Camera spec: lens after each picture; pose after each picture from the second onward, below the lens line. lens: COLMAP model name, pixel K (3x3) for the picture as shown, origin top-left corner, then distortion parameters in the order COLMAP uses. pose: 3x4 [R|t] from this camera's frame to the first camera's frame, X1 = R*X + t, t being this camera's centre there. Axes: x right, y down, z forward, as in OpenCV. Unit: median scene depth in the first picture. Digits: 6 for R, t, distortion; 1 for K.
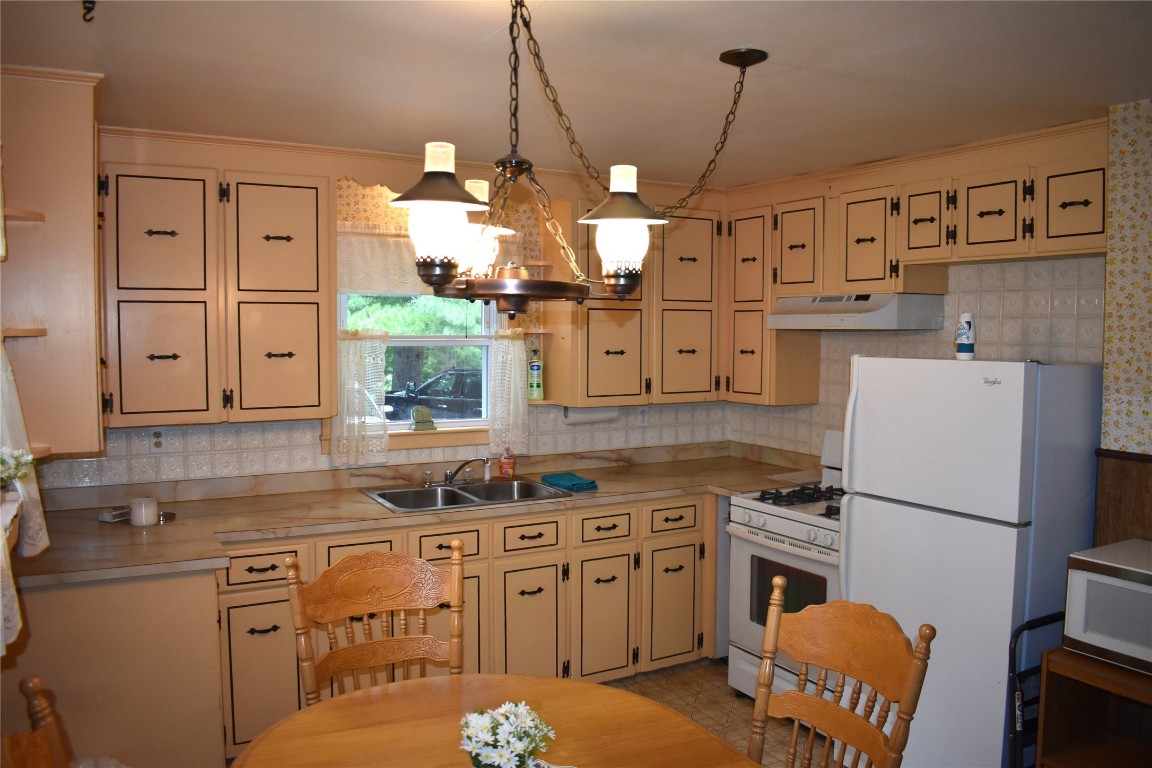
lens RADIAL K [[895.8, 0, 579.8], [0, 895.8, 382.0], [0, 0, 1]] dist [-0.096970, 0.017369]
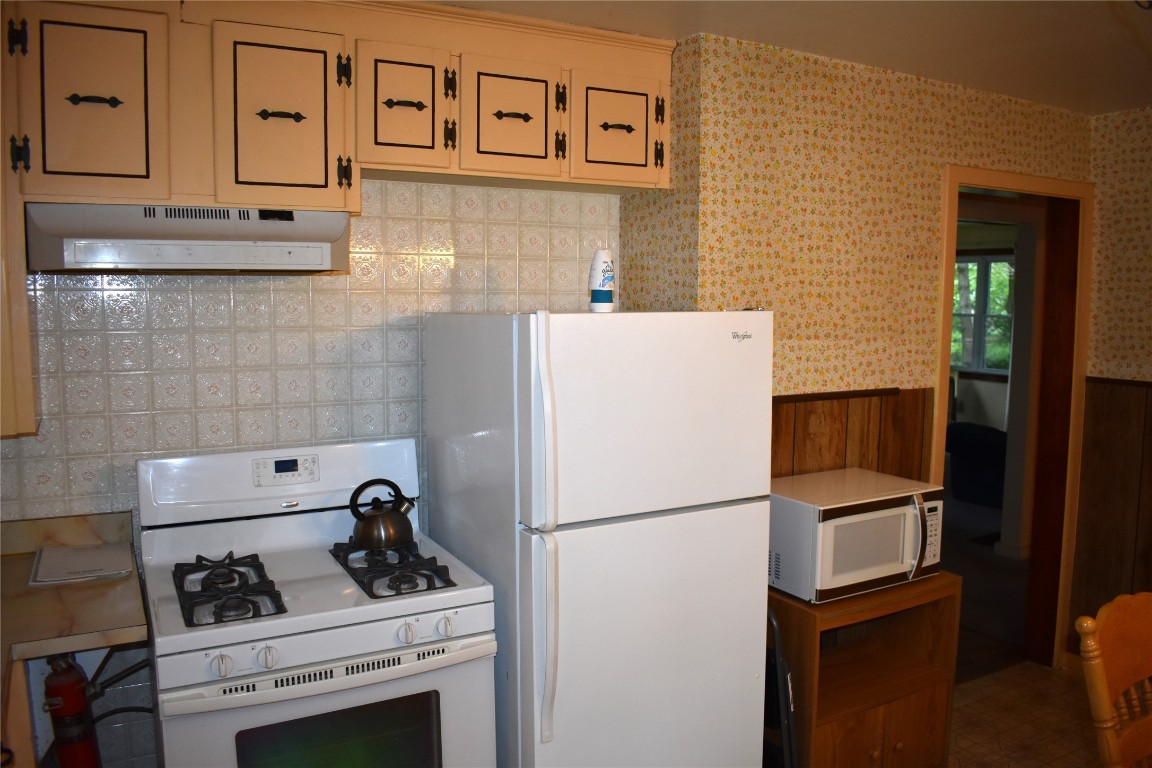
lens RADIAL K [[895.8, 0, 579.8], [0, 895.8, 382.0], [0, 0, 1]] dist [-0.096970, 0.017369]
pose [[0.008888, -0.106490, 0.994274, -0.264285], [0.052466, 0.992993, 0.105884, -0.038690], [-0.998583, 0.051225, 0.014413, 0.814344]]
